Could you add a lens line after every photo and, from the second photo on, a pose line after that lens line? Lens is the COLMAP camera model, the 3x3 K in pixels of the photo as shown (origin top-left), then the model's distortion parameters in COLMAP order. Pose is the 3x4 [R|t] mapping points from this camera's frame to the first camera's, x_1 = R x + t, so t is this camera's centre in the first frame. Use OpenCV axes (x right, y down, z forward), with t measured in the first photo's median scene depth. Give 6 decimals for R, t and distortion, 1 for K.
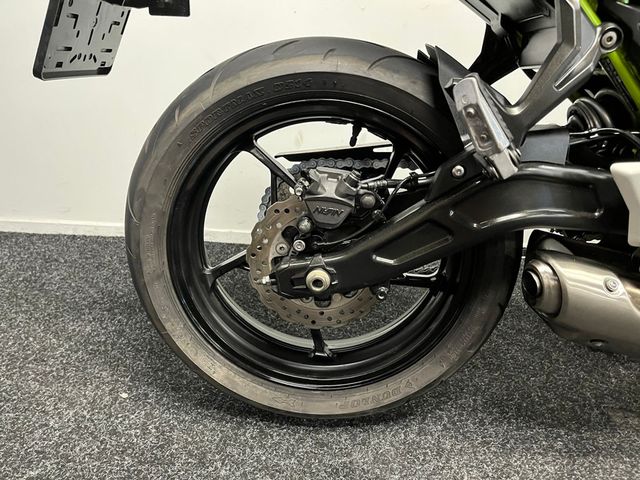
lens RADIAL K [[492.4, 0, 321.6], [0, 492.4, 246.3], [0, 0, 1]] dist [0.075143, -0.112554]
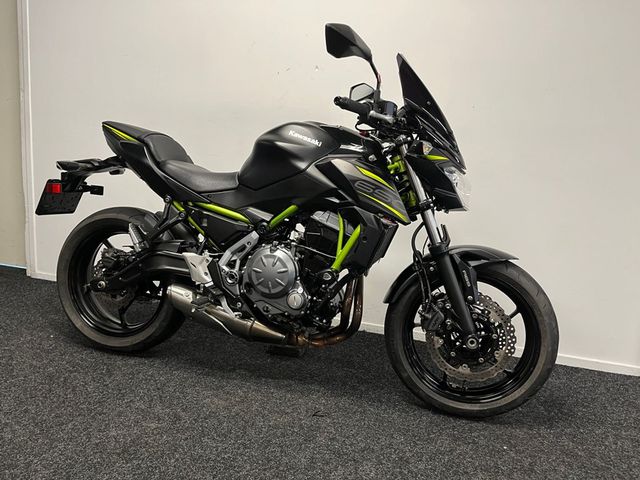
lens RADIAL K [[492.4, 0, 319.4], [0, 492.4, 237.0], [0, 0, 1]] dist [0.075143, -0.112554]
pose [[0.974038, 0.071403, -0.214831, 1.493189], [-0.124268, 0.961847, -0.243738, 0.283247], [0.189230, 0.264107, 0.945748, -1.306608]]
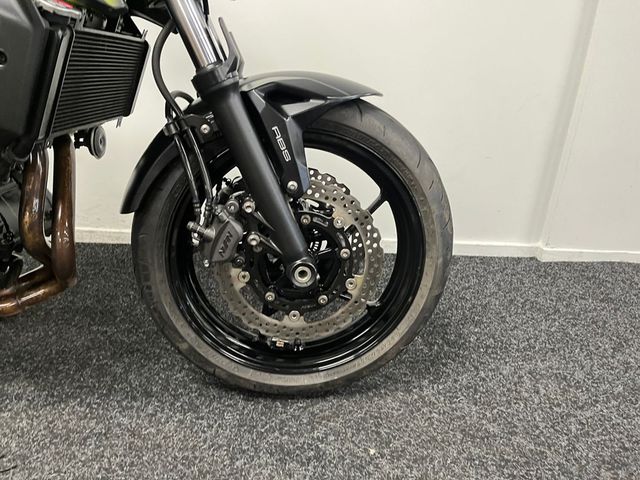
lens RADIAL K [[492.4, 0, 317.5], [0, 492.4, 236.1], [0, 0, 1]] dist [0.075143, -0.112554]
pose [[0.996577, -0.016114, 0.081079, 1.642338], [0.016892, 0.999818, -0.008919, 0.063832], [-0.080920, 0.010258, 0.996668, -0.179458]]
